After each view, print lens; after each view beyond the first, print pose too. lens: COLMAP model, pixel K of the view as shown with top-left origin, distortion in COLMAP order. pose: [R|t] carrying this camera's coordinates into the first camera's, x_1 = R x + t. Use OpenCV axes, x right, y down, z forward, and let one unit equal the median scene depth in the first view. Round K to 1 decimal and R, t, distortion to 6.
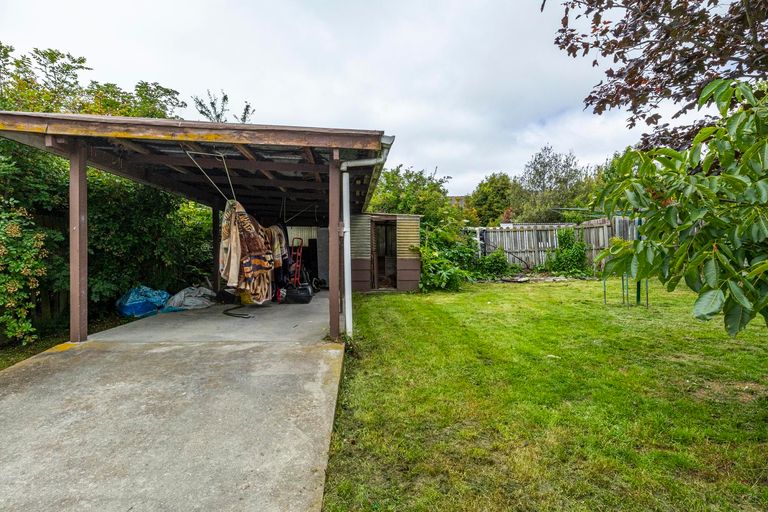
lens RADIAL K [[386.5, 0, 384.0], [0, 386.5, 256.0], [0, 0, 1]] dist [-0.000312, 0.000039]
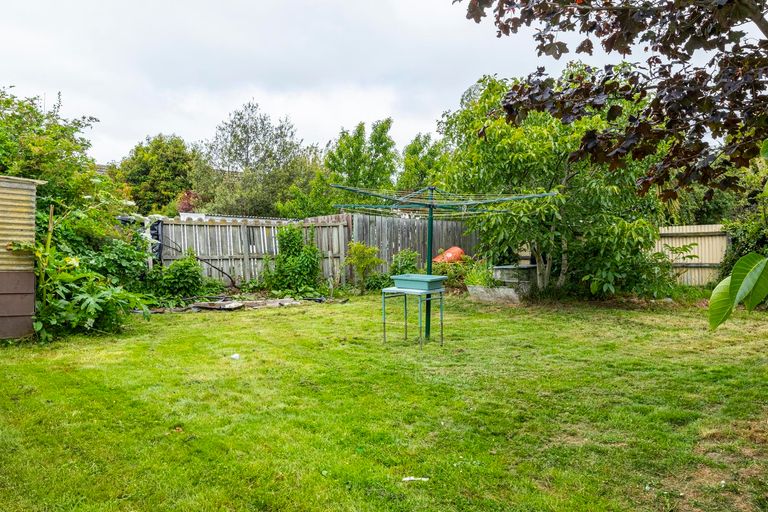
lens RADIAL K [[519.5, 0, 384.5], [0, 519.5, 270.8], [0, 0, 1]] dist [-0.000464, -0.039914]
pose [[0.747200, 0.001098, 0.664598, -0.006656], [-0.010447, 0.999894, 0.010094, -0.003578], [-0.664517, -0.014486, 0.747133, 0.208069]]
